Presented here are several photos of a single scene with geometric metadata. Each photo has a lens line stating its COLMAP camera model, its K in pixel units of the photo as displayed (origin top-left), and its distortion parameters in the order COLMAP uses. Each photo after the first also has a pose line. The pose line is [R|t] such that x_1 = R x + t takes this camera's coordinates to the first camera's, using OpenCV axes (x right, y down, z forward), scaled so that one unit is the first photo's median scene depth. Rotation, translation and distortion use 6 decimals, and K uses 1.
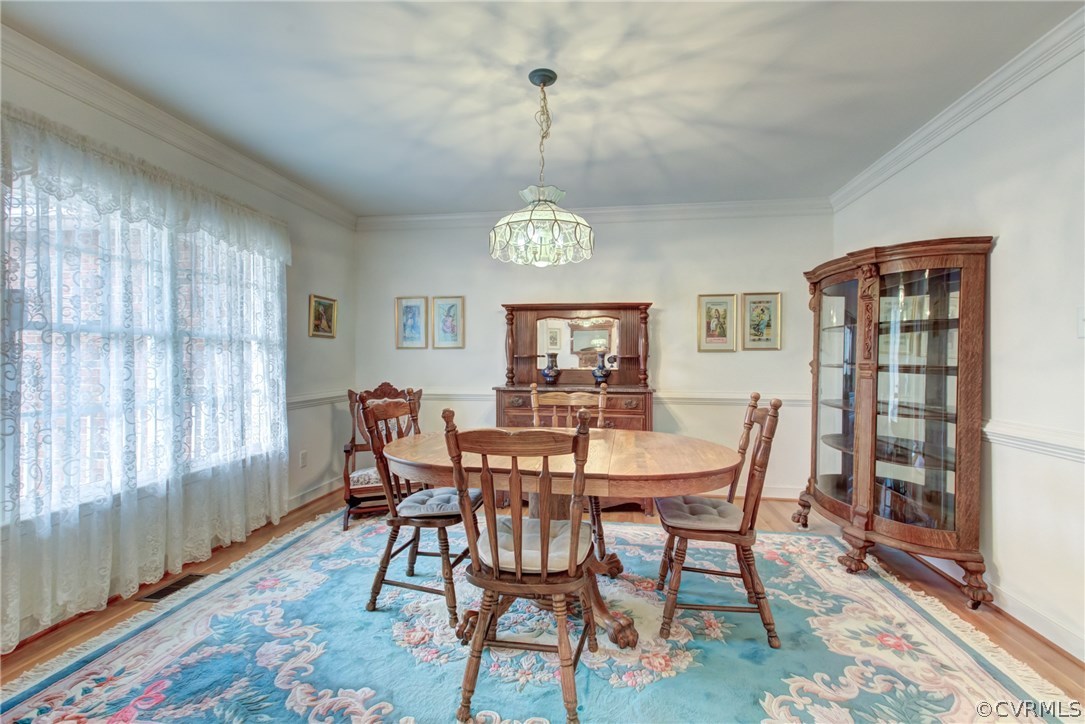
lens RADIAL K [[486.2, 0, 531.4], [0, 486.2, 365.9], [0, 0, 1]] dist [0.001713, 0.000242]
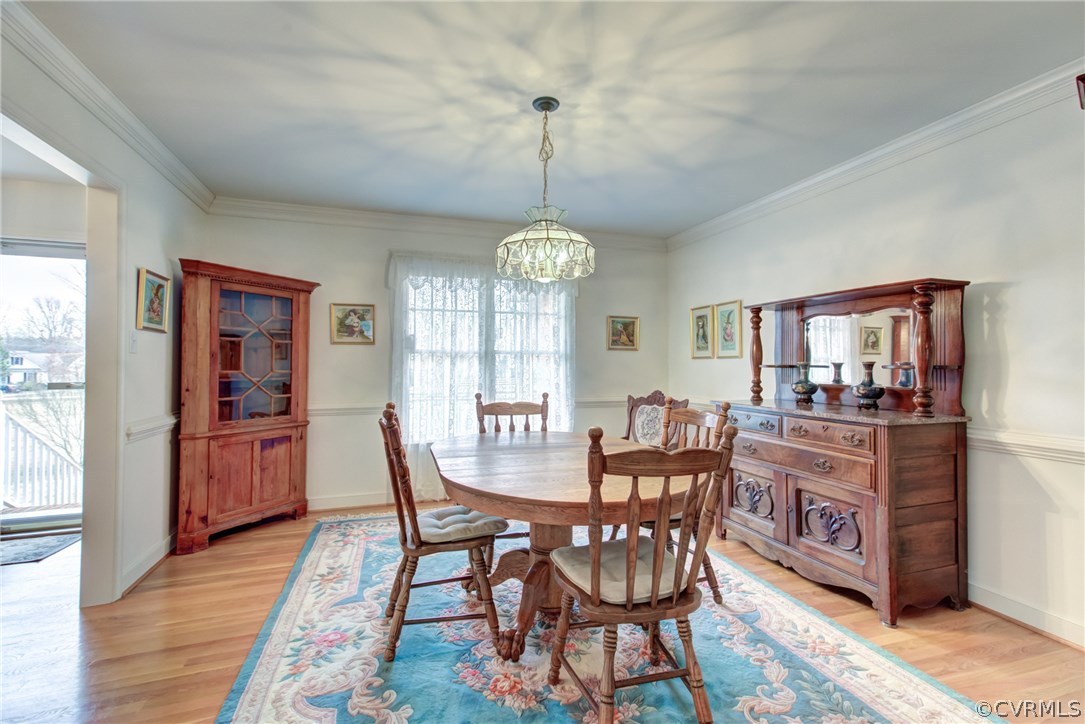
lens RADIAL K [[475.9, 0, 541.2], [0, 475.9, 358.9], [0, 0, 1]] dist [0.000025, 0.000504]
pose [[0.454505, -0.011672, -0.890668, 0.740884], [-0.016574, 0.999630, -0.021558, -0.012410], [0.890590, 0.024560, 0.454143, 0.421674]]
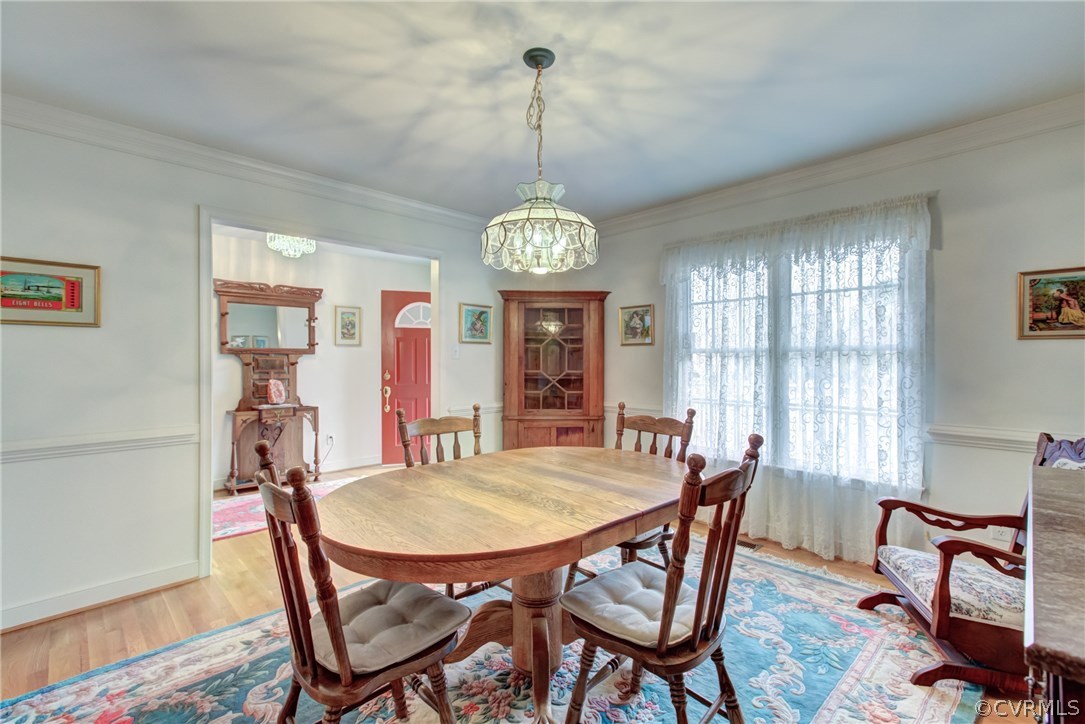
lens RADIAL K [[484.8, 0, 548.4], [0, 484.8, 356.8], [0, 0, 1]] dist [-0.000070, 0.008530]
pose [[-0.593239, -0.002794, -0.805021, 0.566912], [-0.011260, 0.999925, 0.004827, -0.046878], [0.804948, 0.011929, -0.593226, 1.217252]]
